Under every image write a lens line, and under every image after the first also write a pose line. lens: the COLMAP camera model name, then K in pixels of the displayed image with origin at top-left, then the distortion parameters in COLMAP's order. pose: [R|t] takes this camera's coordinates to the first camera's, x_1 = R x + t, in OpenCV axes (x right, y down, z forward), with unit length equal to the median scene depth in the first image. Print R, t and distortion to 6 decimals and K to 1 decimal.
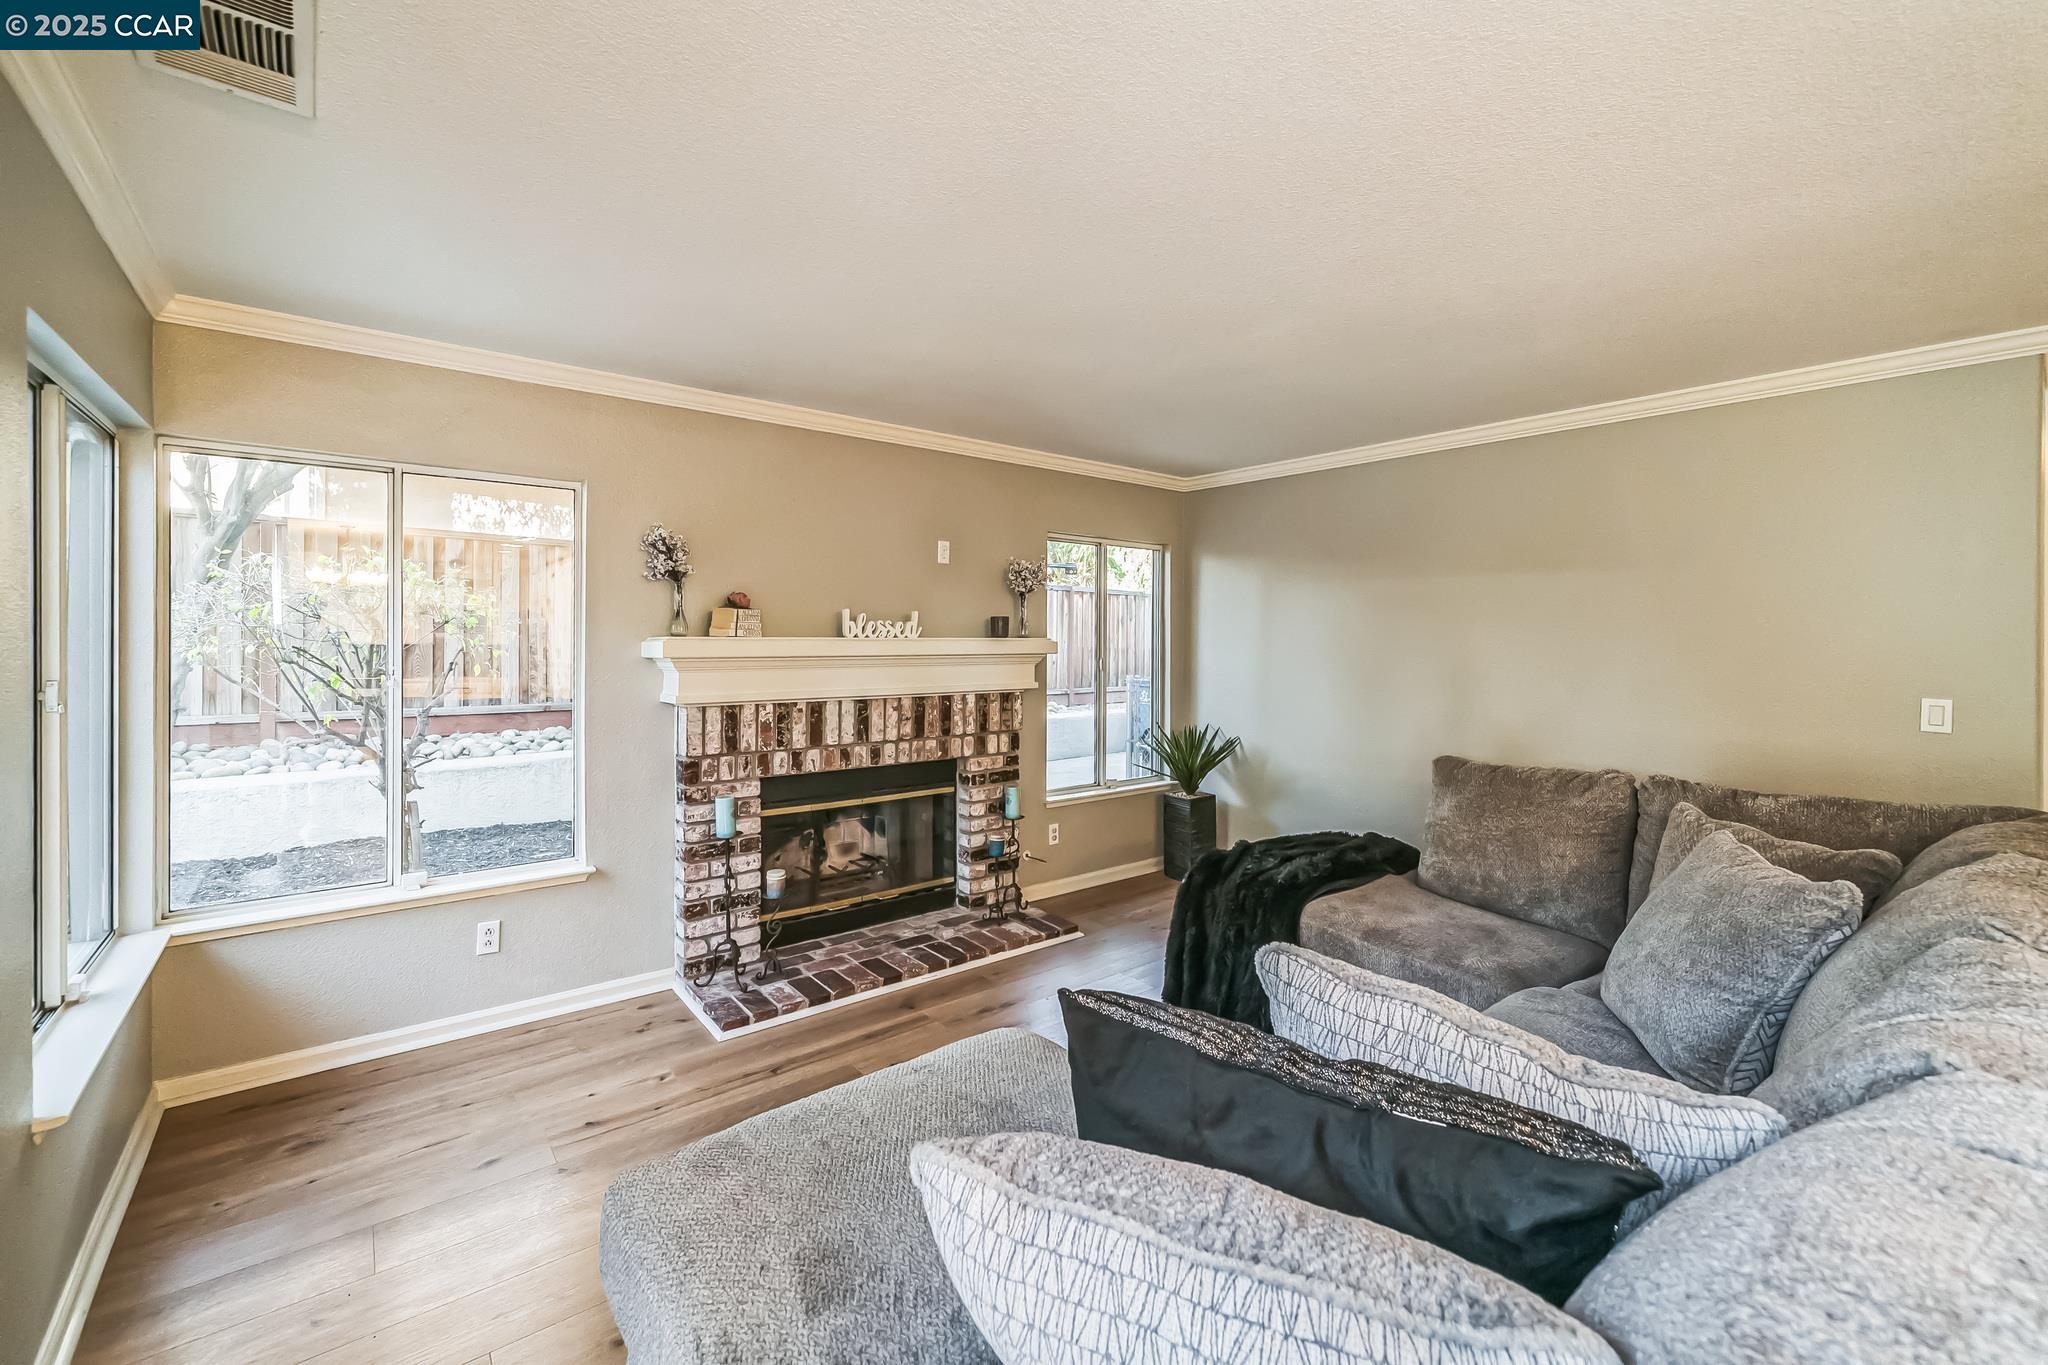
lens RADIAL K [[802.1, 0, 938.2], [0, 802.1, 644.8], [0, 0, 1]] dist [-0.002677, -0.000006]
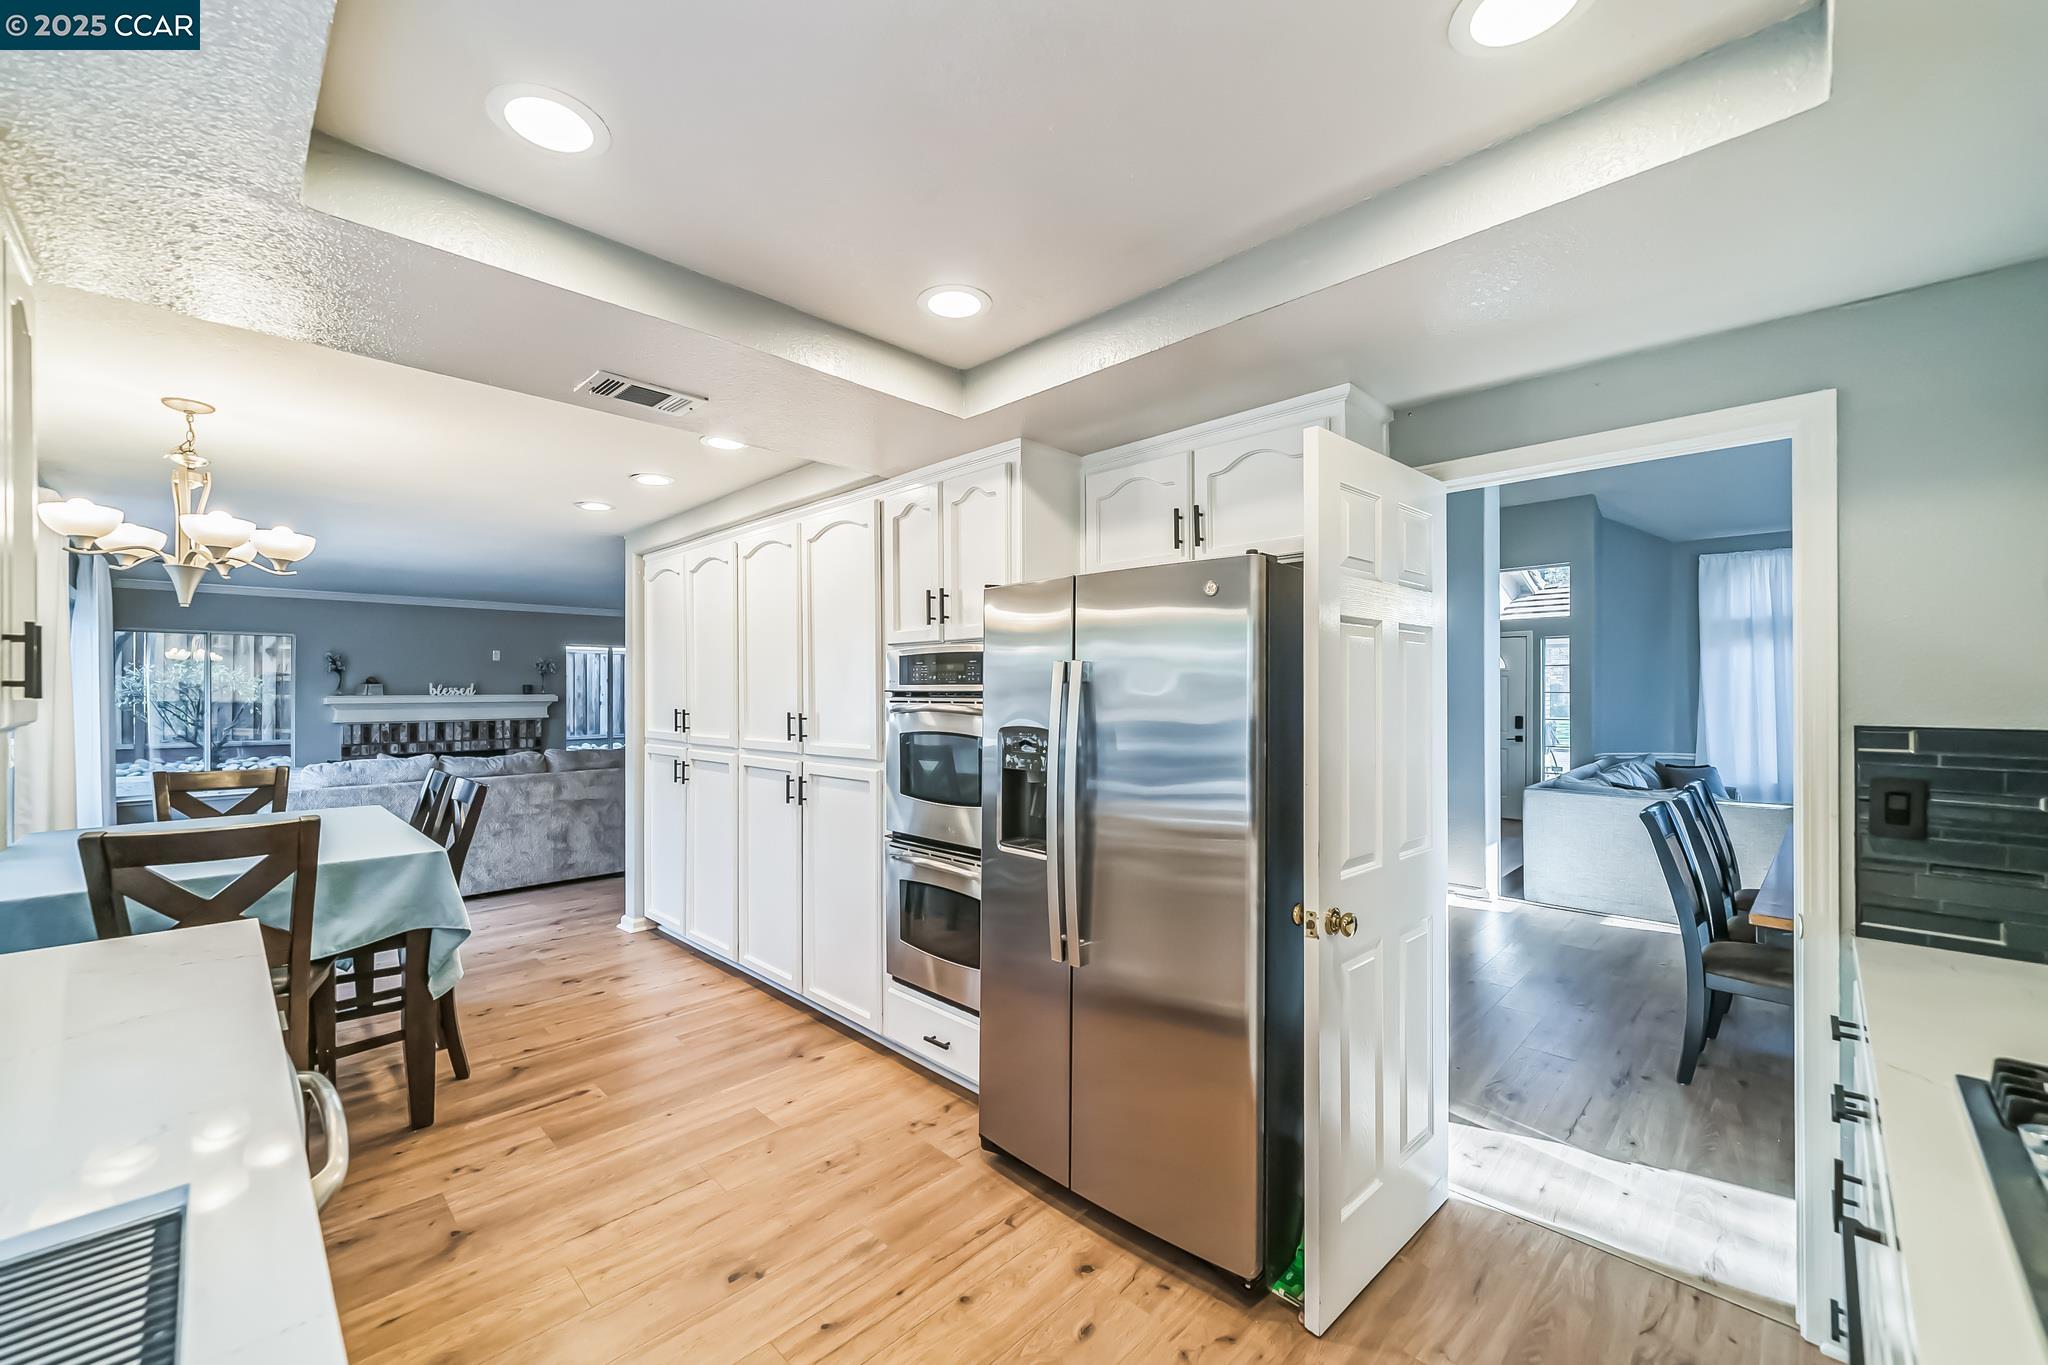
lens RADIAL K [[802.1, 0, 959.8], [0, 802.1, 688.2], [0, 0, 1]] dist [-0.002677, -0.000006]
pose [[0.992411, -0.009409, 0.122602, 1.072998], [0.010399, 0.999918, -0.007441, 0.003493], [-0.122522, 0.008660, 0.992428, -1.419235]]
